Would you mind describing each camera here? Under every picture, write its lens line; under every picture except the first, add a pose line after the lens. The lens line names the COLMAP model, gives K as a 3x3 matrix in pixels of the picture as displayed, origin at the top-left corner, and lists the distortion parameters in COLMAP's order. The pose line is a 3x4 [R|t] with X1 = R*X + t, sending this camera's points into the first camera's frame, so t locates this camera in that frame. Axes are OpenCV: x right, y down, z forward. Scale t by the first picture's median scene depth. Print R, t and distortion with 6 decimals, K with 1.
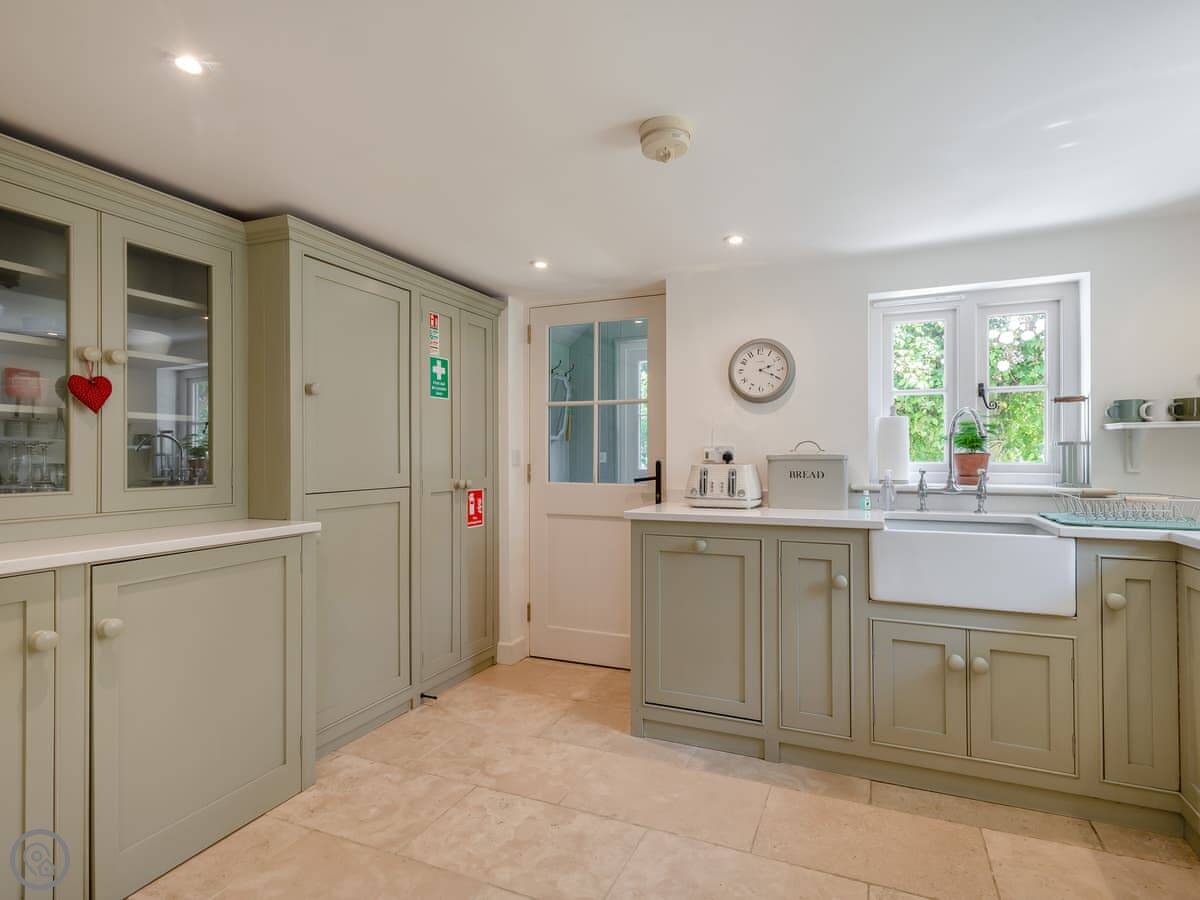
lens RADIAL K [[619.9, 0, 600.0], [0, 619.9, 450.0], [0, 0, 1]] dist [0.002516, 0.000195]
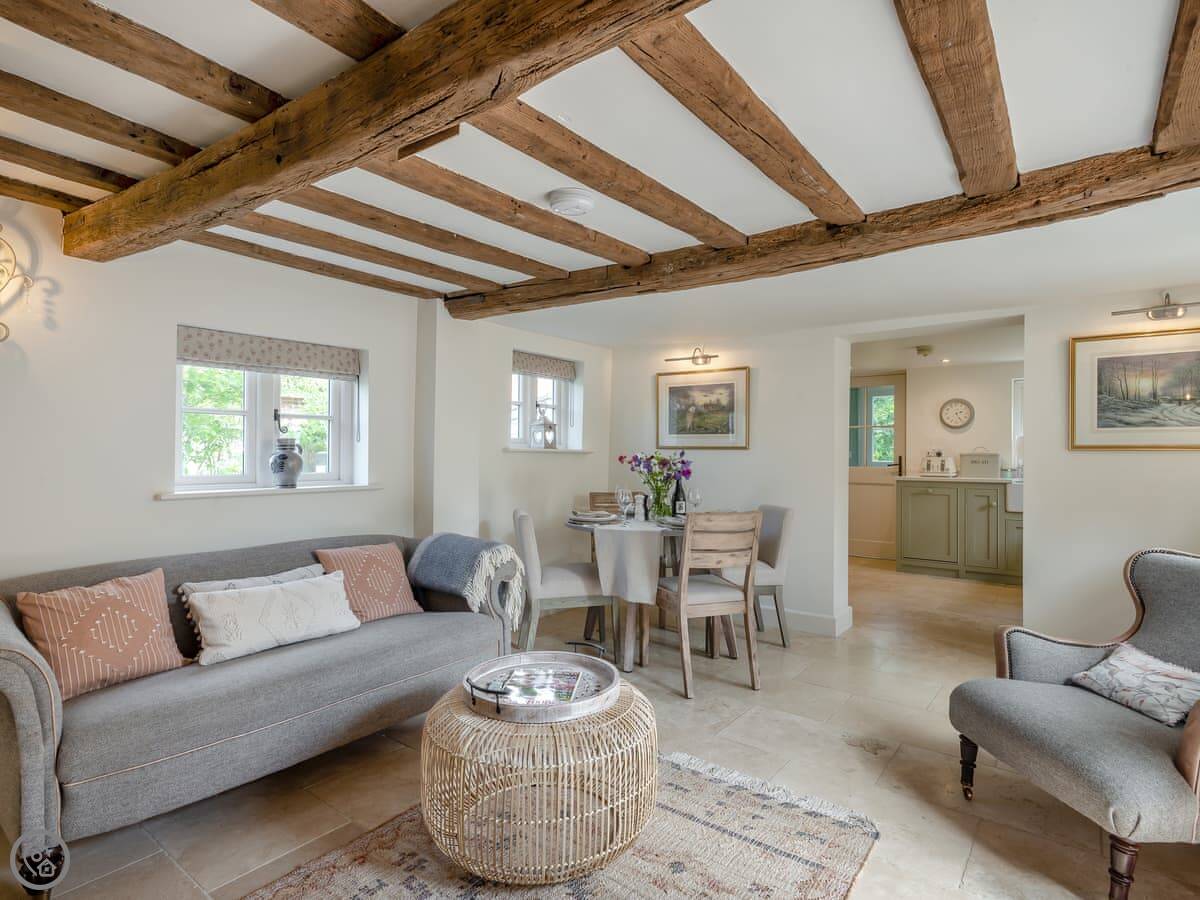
lens RADIAL K [[634.3, 0, 600.0], [0, 634.3, 450.0], [0, 0, 1]] dist [0.001332, 0.000000]
pose [[0.970314, -0.000018, -0.241847, -0.471511], [0.001693, 0.999976, 0.006719, -0.022209], [0.241841, -0.006929, 0.970291, -1.655932]]
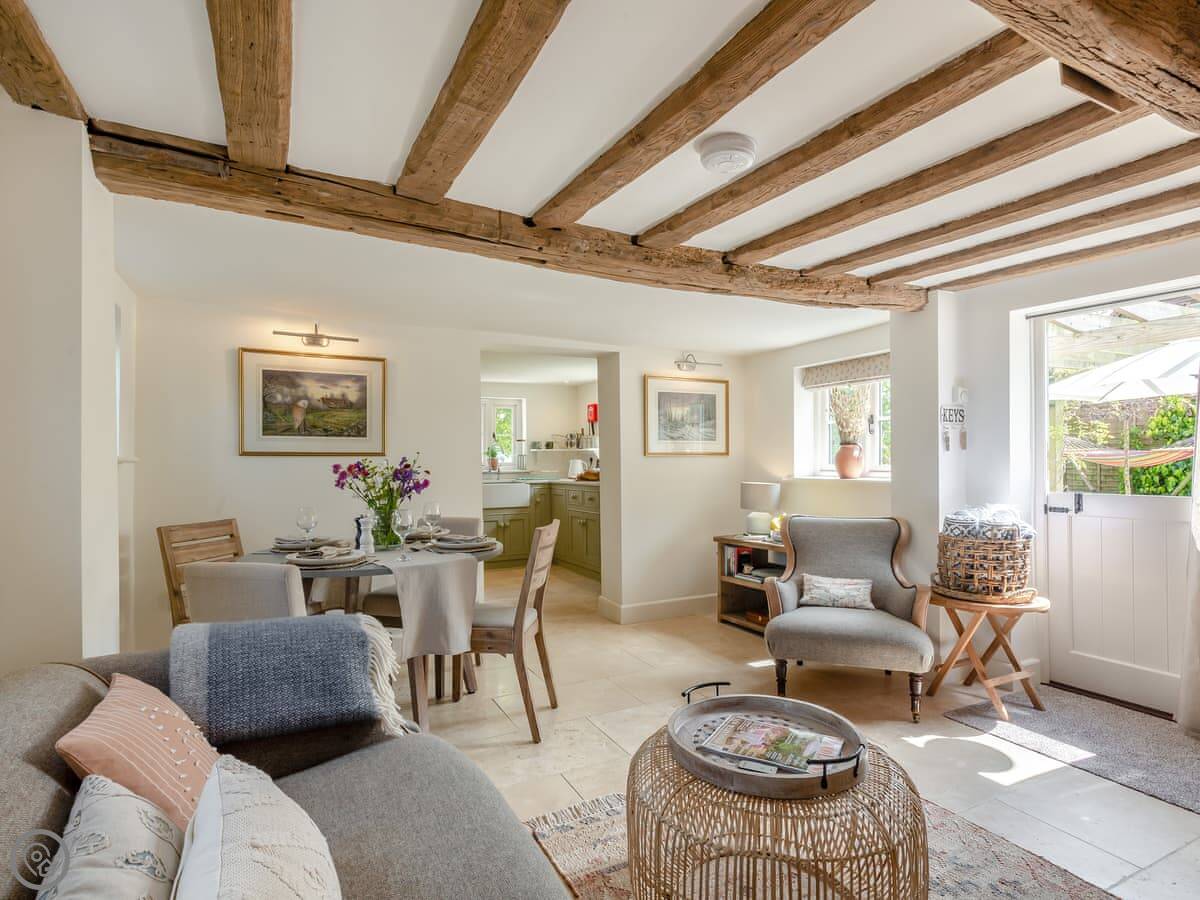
lens RADIAL K [[634.3, 0, 600.0], [0, 634.3, 450.0], [0, 0, 1]] dist [0.001332, 0.000000]
pose [[0.627730, 0.006113, 0.778407, -1.346136], [0.000138, 0.999968, -0.007965, -0.013575], [-0.778431, 0.005107, 0.627709, -1.178425]]
